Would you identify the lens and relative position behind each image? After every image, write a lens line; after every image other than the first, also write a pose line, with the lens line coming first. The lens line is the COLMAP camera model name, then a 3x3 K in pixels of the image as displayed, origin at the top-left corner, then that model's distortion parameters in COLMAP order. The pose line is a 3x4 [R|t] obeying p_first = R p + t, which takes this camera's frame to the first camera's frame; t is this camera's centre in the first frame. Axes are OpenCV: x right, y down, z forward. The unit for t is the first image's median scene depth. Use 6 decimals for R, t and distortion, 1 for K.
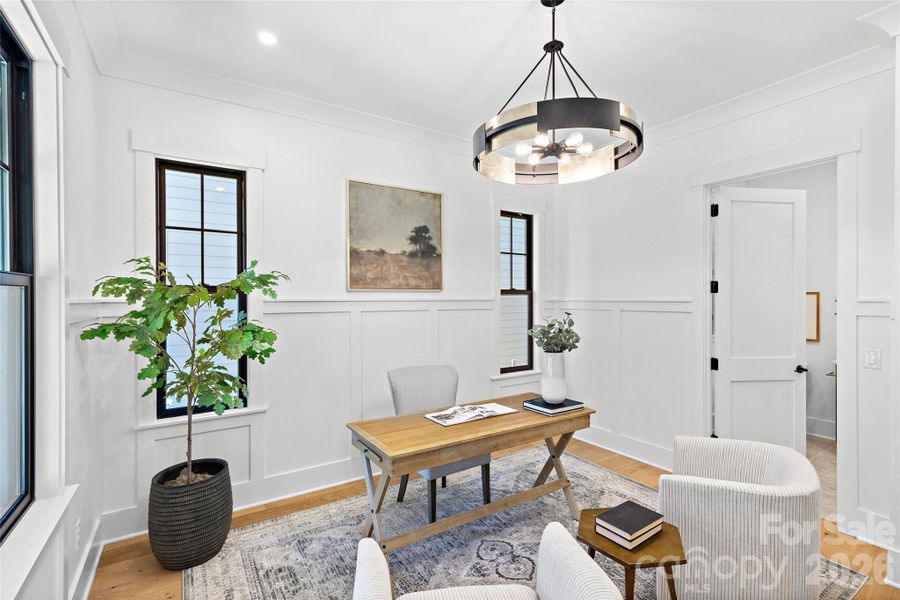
lens RADIAL K [[412.8, 0, 451.1], [0, 412.8, 299.9], [0, 0, 1]] dist [0.010275, -0.000935]
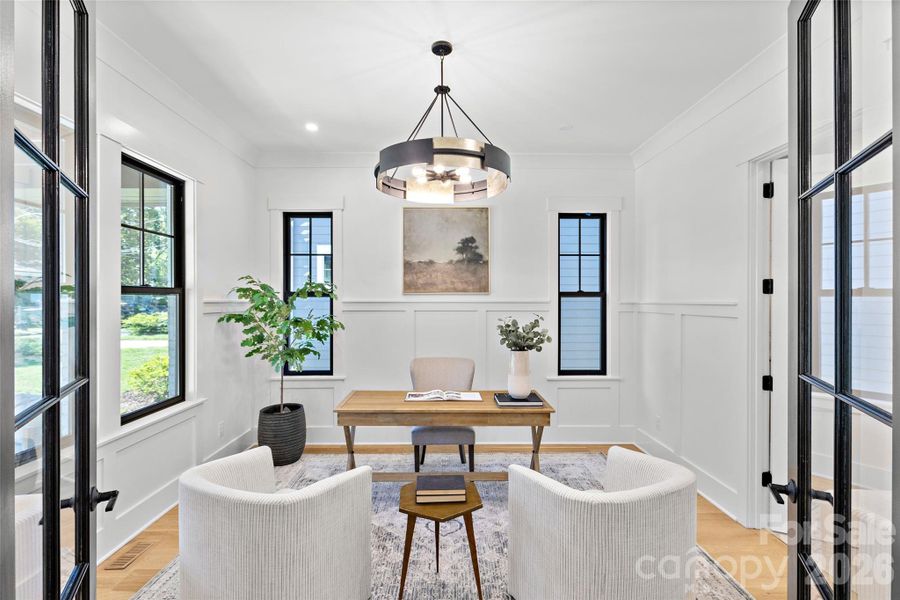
lens RADIAL K [[412.8, 0, 451.1], [0, 412.8, 301.8], [0, 0, 1]] dist [0.010275, -0.000935]
pose [[0.844562, 0.003148, -0.535448, 0.535649], [-0.003831, 0.999993, -0.000164, 0.001244], [0.535444, 0.002190, 0.844568, 0.002053]]
